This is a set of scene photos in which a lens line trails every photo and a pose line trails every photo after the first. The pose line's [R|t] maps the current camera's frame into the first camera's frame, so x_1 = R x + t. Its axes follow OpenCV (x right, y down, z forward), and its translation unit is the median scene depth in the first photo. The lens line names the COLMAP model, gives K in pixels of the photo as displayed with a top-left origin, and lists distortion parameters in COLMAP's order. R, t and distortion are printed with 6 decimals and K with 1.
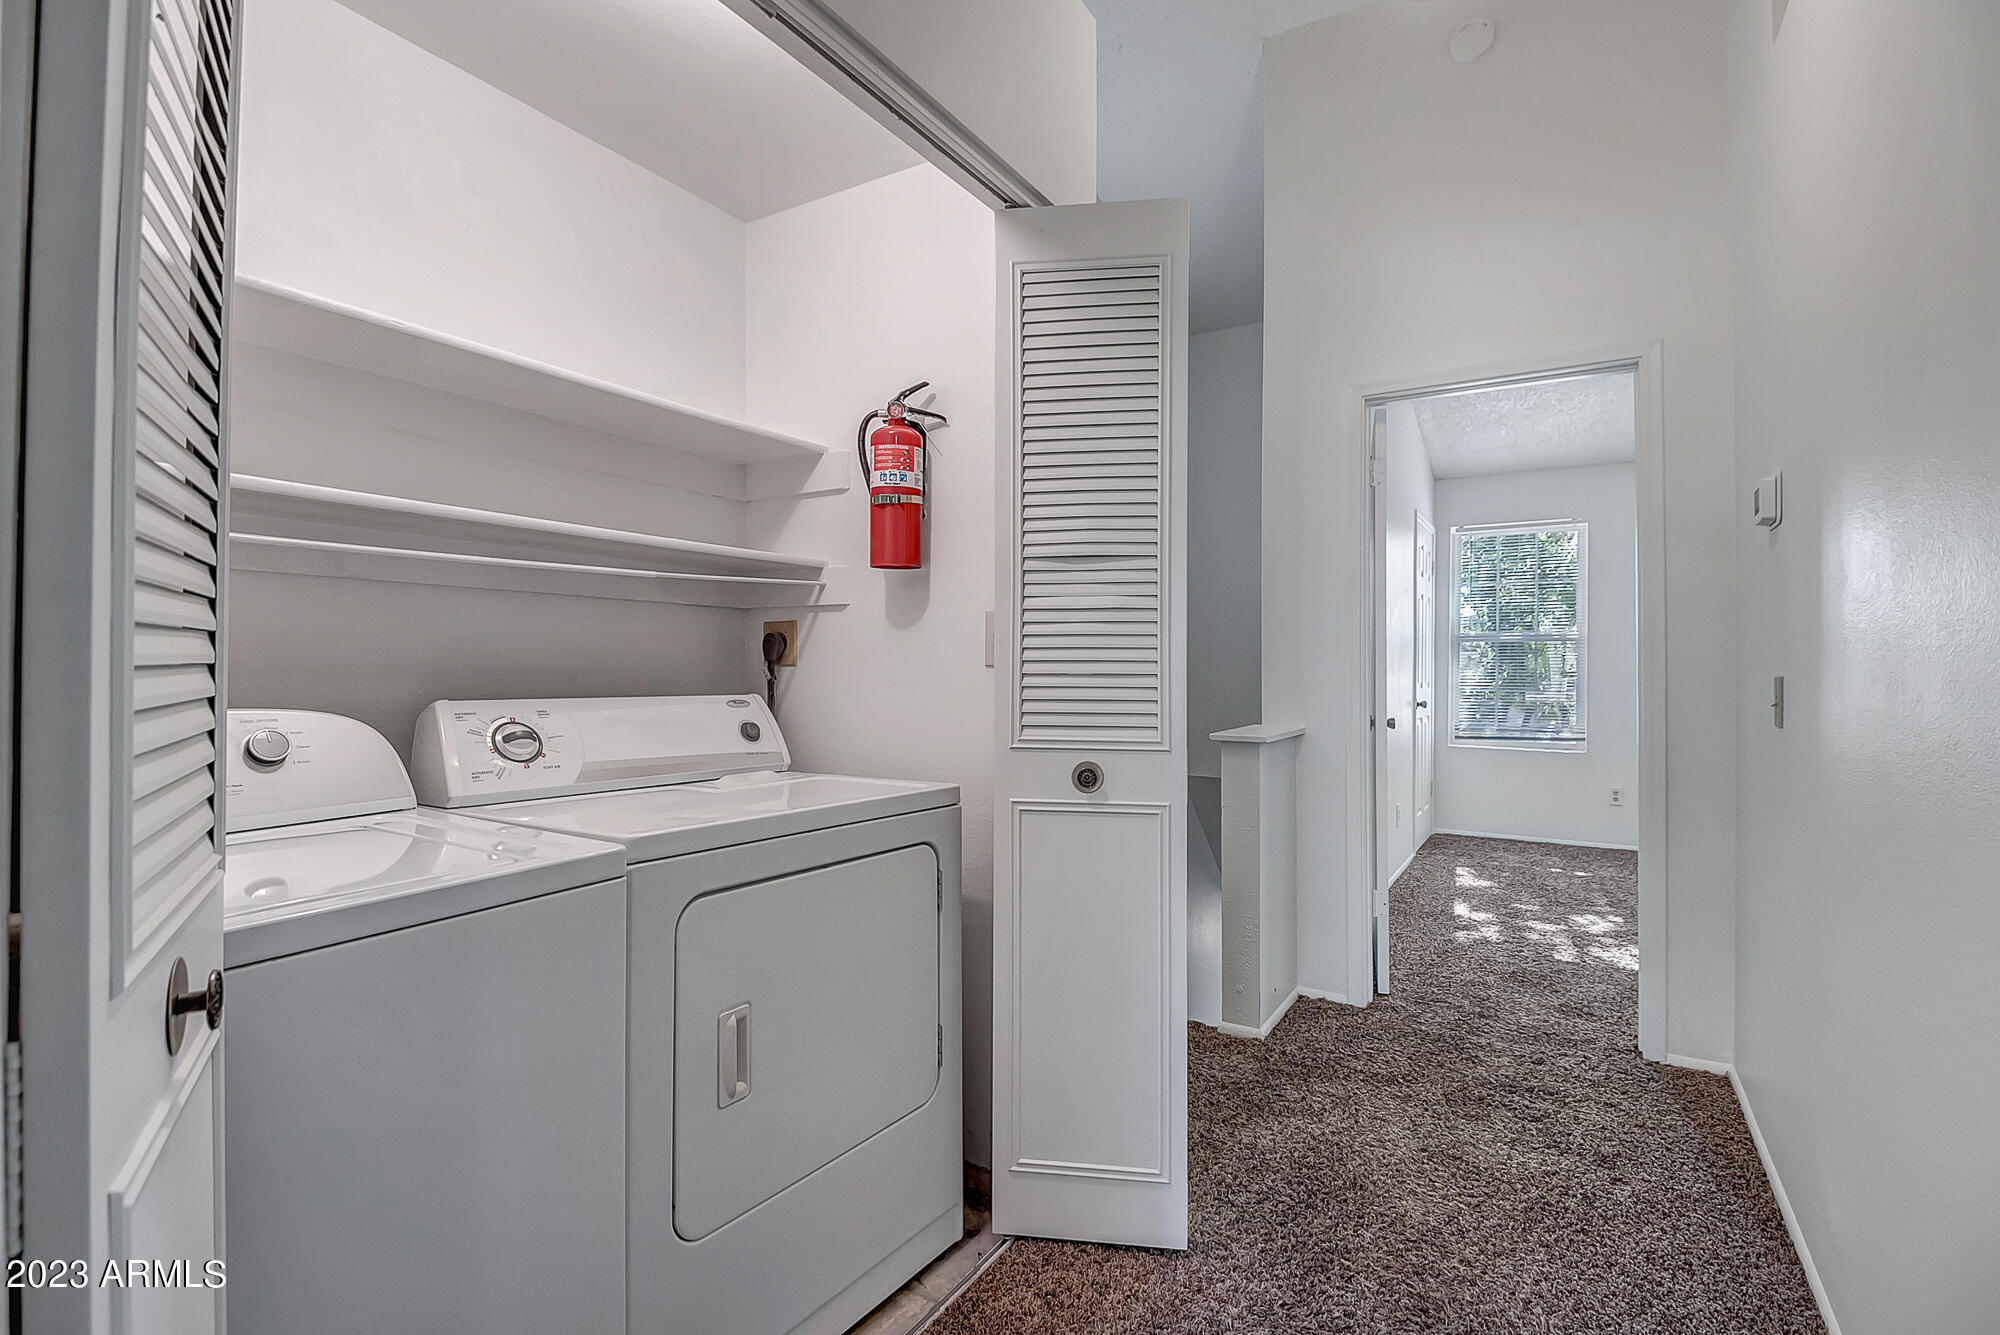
lens RADIAL K [[912.0, 0, 999.0], [0, 912.0, 656.4], [0, 0, 1]] dist [0.028516, -0.021547]
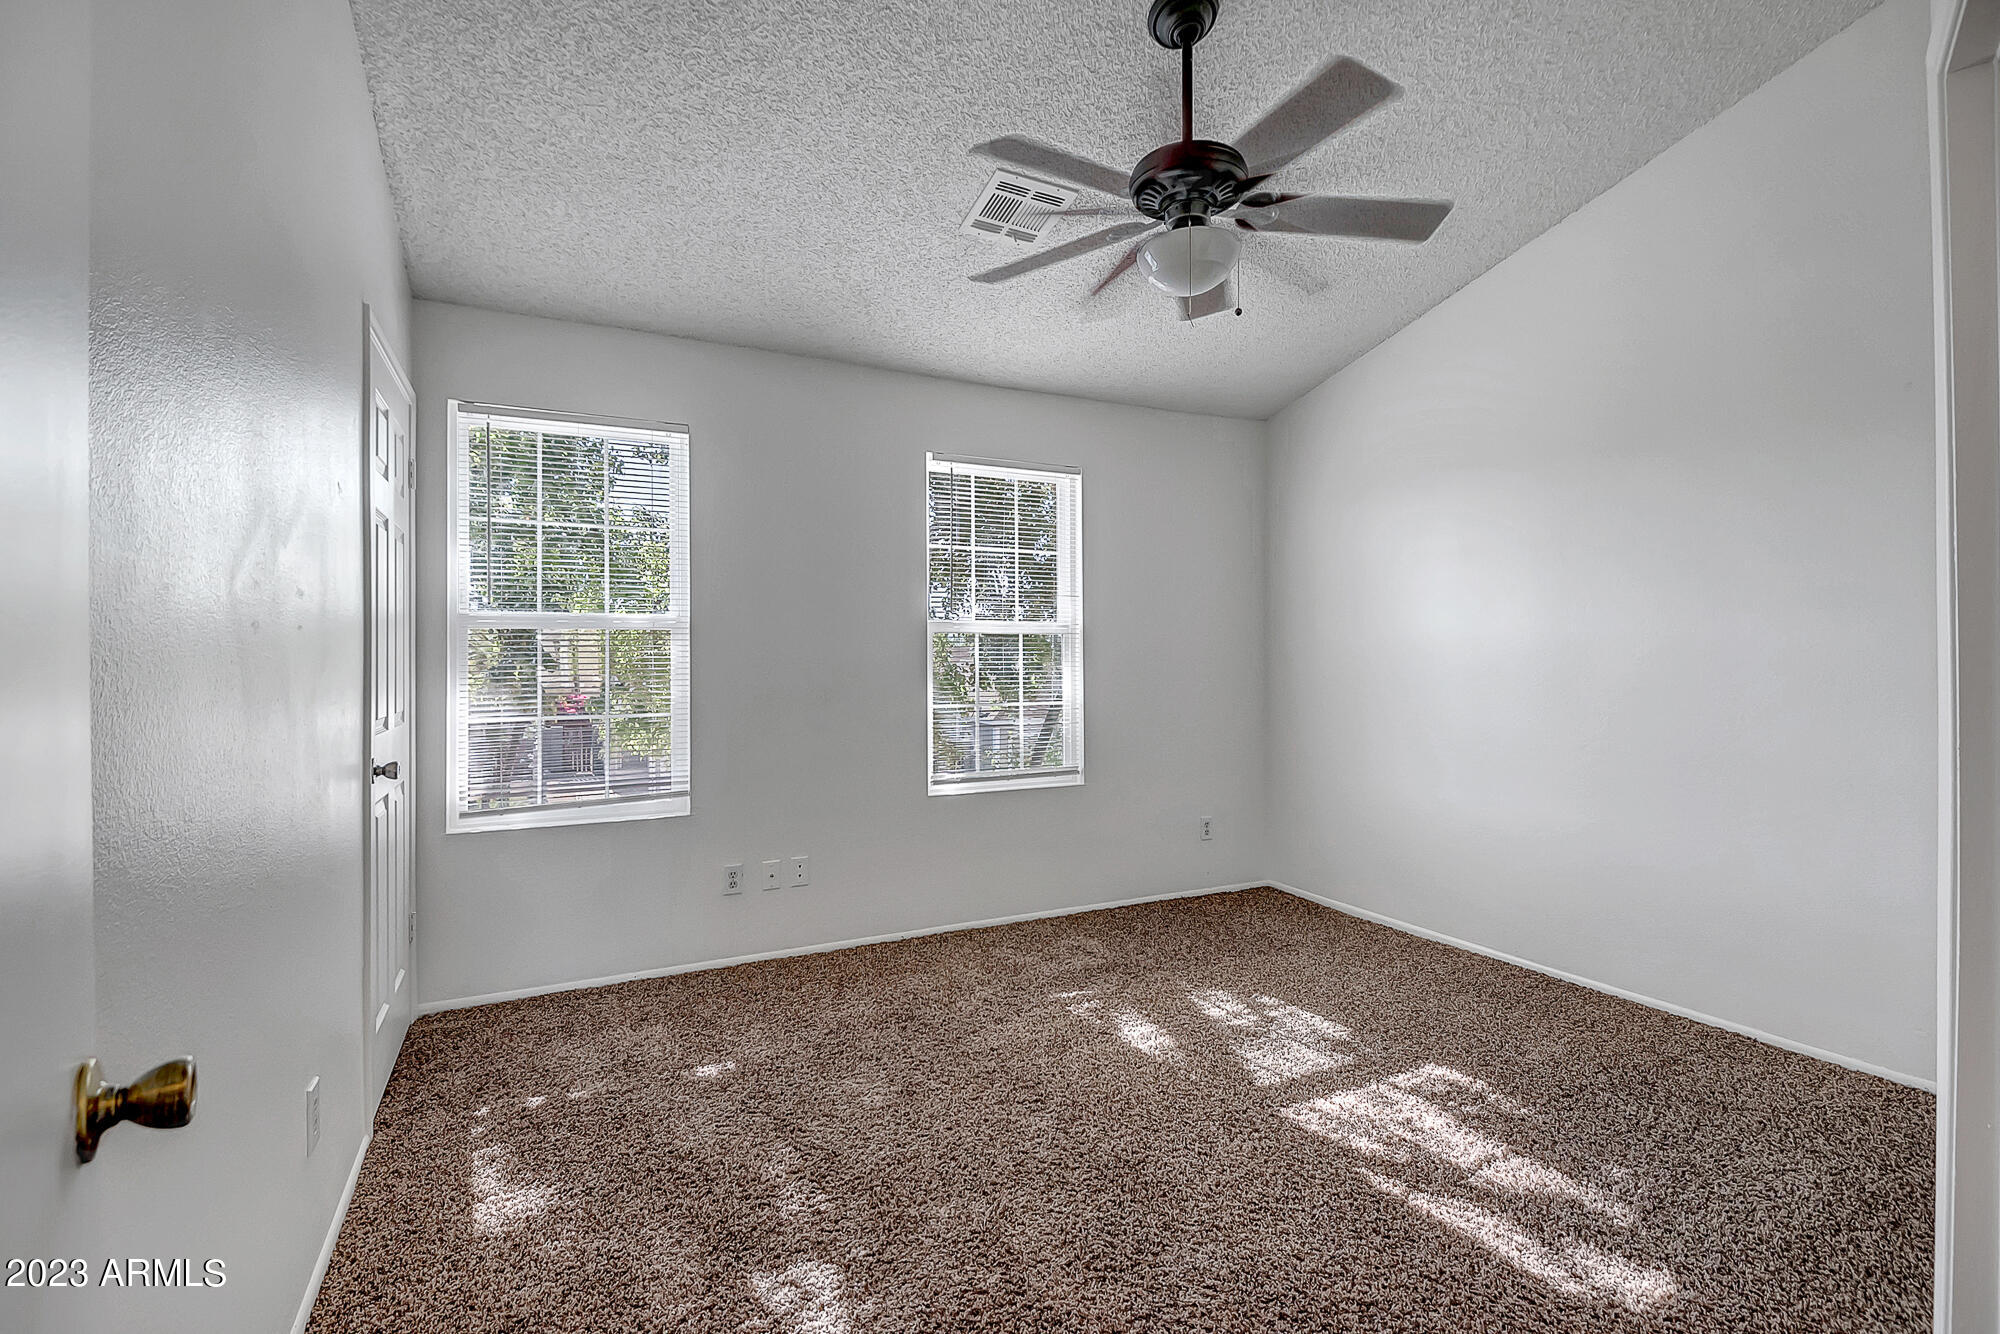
lens RADIAL K [[912.0, 0, 999.0], [0, 912.0, 655.9], [0, 0, 1]] dist [0.028516, -0.021547]
pose [[0.526572, -0.008165, 0.850091, 0.523714], [-0.005066, 0.999906, 0.012742, -0.020867], [-0.850115, -0.011016, 0.526481, 1.122394]]
